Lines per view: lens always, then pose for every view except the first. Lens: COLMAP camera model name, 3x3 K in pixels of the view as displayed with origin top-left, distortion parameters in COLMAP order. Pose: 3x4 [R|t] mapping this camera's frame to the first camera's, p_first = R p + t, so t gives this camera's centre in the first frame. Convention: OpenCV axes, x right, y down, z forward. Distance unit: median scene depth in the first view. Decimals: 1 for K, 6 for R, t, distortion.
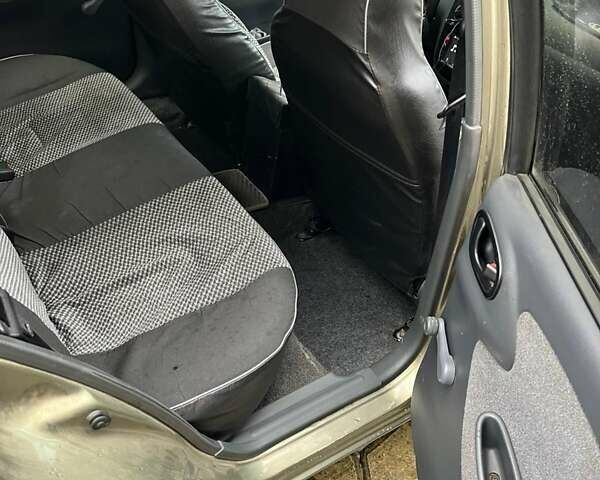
lens RADIAL K [[597.9, 0, 300.0], [0, 597.9, 240.0], [0, 0, 1]] dist [0.089759, -0.105044]
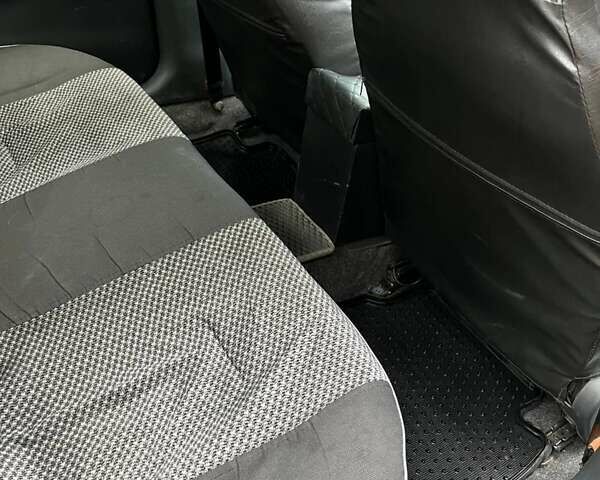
lens RADIAL K [[597.9, 0, 300.0], [0, 597.9, 240.0], [0, 0, 1]] dist [0.089759, -0.105044]
pose [[0.997960, 0.009870, -0.063072, -0.060056], [-0.010923, 0.999806, -0.016374, -0.074087], [0.062898, 0.017029, 0.997875, 0.362156]]
